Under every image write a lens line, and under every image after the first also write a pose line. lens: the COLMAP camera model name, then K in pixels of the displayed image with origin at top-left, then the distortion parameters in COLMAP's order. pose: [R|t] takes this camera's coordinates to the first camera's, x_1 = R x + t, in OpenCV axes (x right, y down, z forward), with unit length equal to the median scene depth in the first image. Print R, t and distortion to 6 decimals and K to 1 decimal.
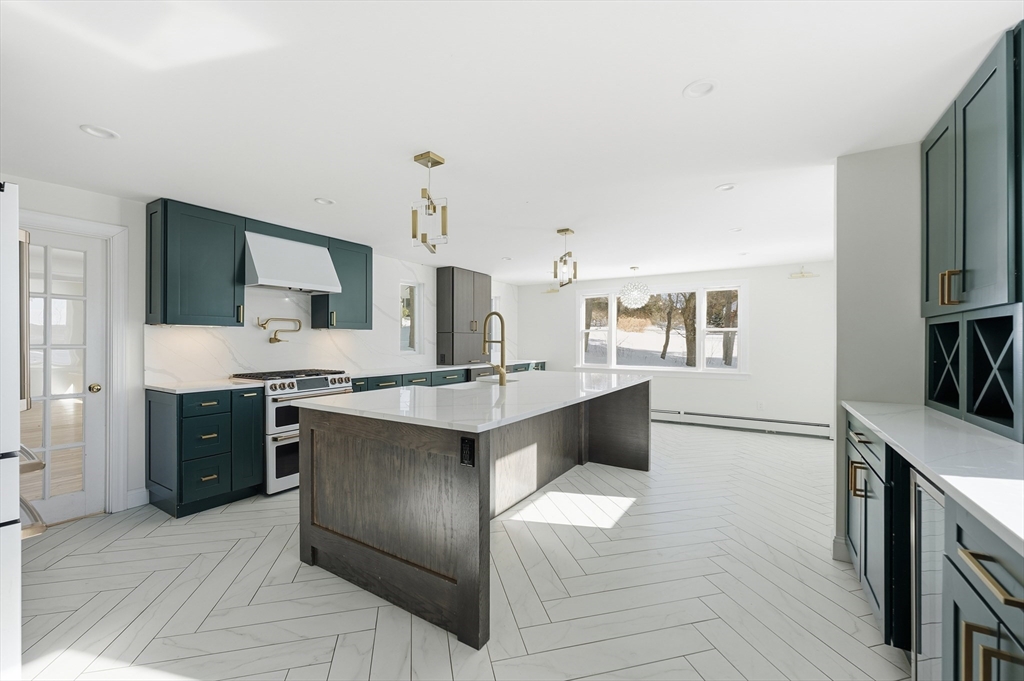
lens RADIAL K [[414.7, 0, 508.9], [0, 414.7, 342.5], [0, 0, 1]] dist [-0.000918, 0.000474]
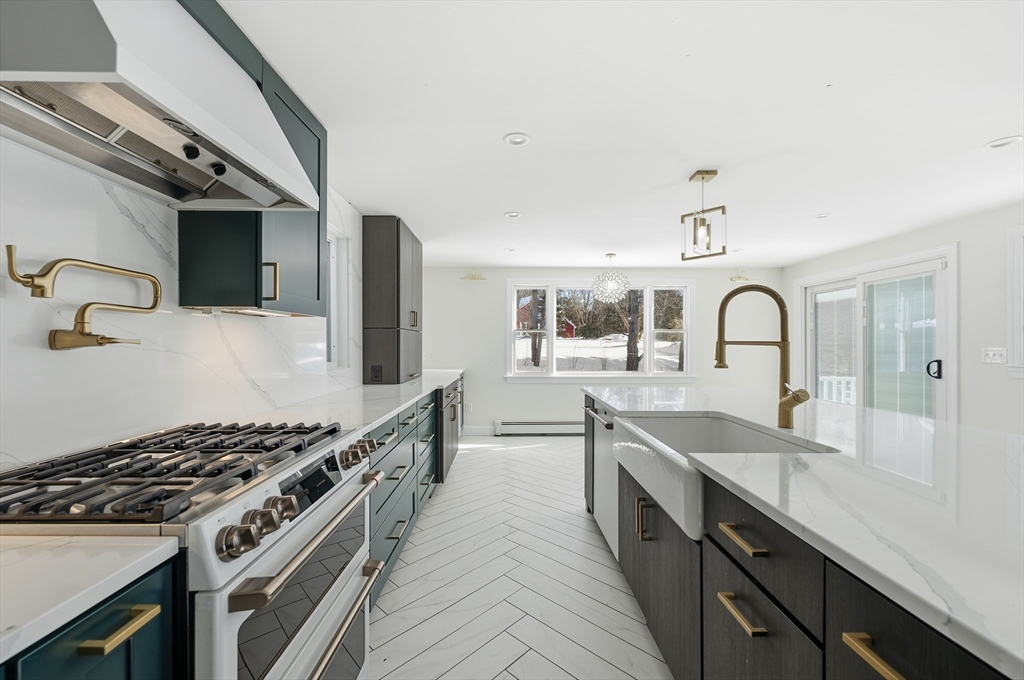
lens RADIAL K [[414.7, 0, 510.7], [0, 414.7, 345.8], [0, 0, 1]] dist [-0.000918, 0.000474]
pose [[0.837490, -0.003996, 0.546438, -0.361156], [0.002519, 0.999991, 0.003451, -0.001110], [-0.546447, -0.001514, 0.837493, 0.466675]]
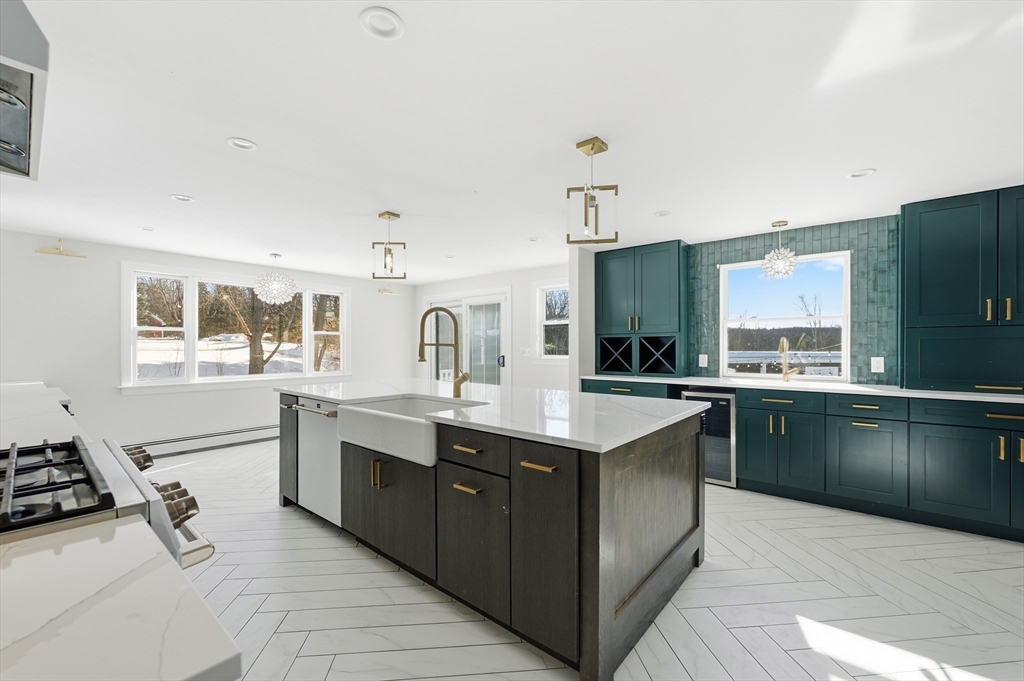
lens RADIAL K [[414.7, 0, 516.0], [0, 414.7, 347.7], [0, 0, 1]] dist [-0.000918, 0.000474]
pose [[0.124655, -0.005806, 0.992183, -0.511924], [0.000940, 0.999983, 0.005733, -0.000903], [-0.992200, 0.000218, 0.124658, 0.481307]]
